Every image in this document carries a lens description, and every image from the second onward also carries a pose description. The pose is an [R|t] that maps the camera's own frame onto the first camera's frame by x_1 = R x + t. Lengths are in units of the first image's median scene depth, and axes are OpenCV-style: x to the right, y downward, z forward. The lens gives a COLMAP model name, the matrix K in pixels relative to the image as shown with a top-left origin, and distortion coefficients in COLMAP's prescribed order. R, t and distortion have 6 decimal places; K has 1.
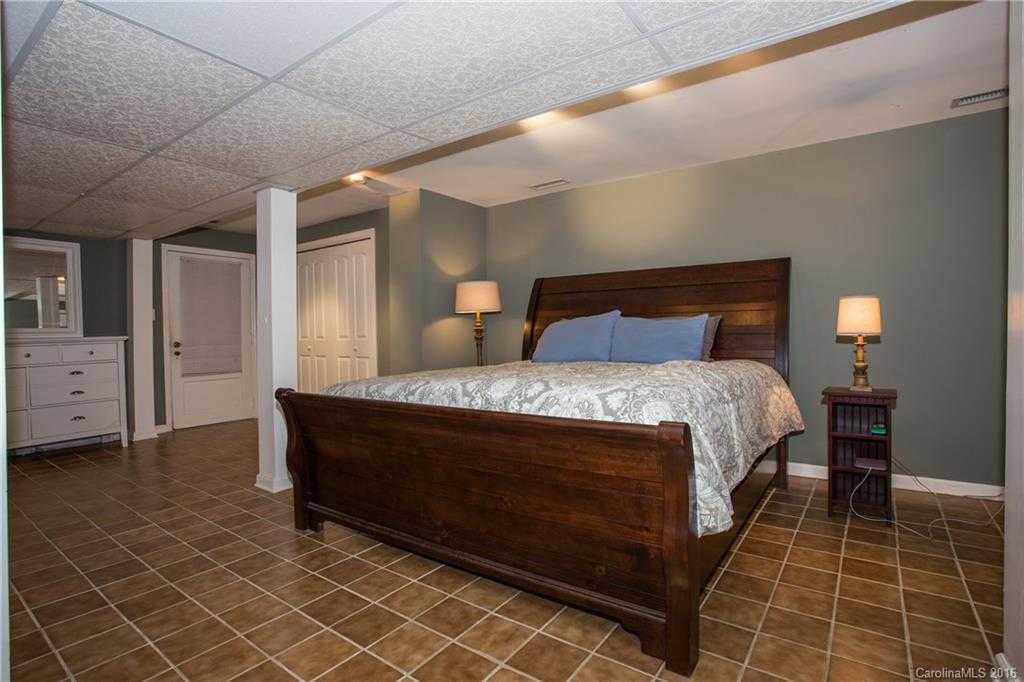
lens RADIAL K [[501.0, 0, 508.1], [0, 501.0, 340.0], [0, 0, 1]] dist [-0.073154, 0.031924]
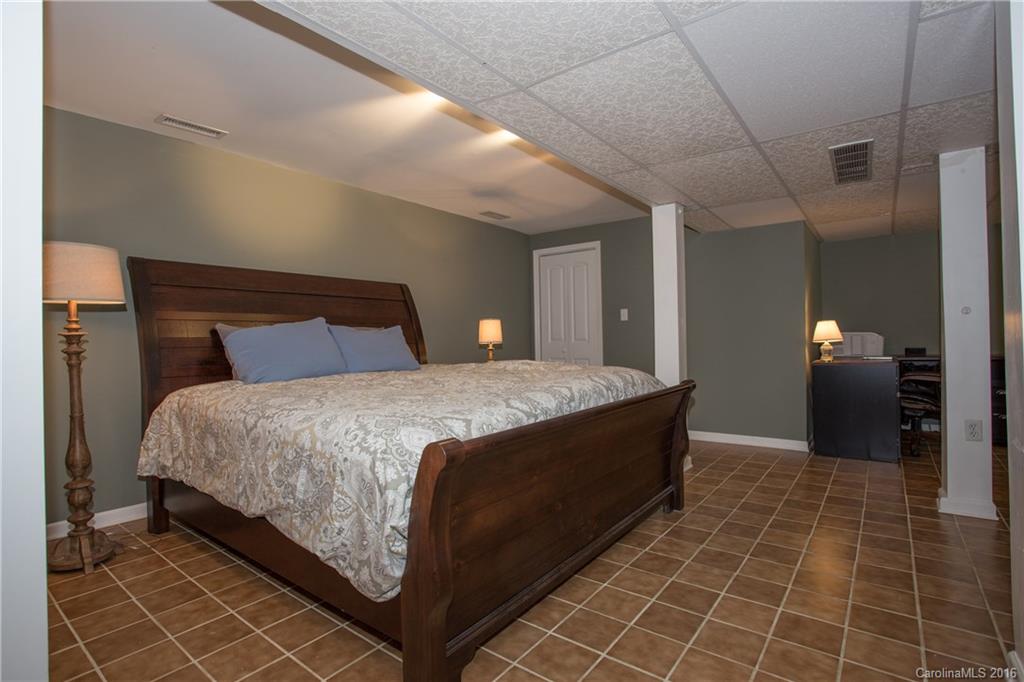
lens RADIAL K [[501.0, 0, 508.1], [0, 501.0, 340.0], [0, 0, 1]] dist [-0.073154, 0.031924]
pose [[0.026873, 0.013940, 0.999542, -0.674617], [0.028391, 0.999489, -0.014702, 0.003771], [-0.999236, 0.028773, 0.026464, 0.653896]]
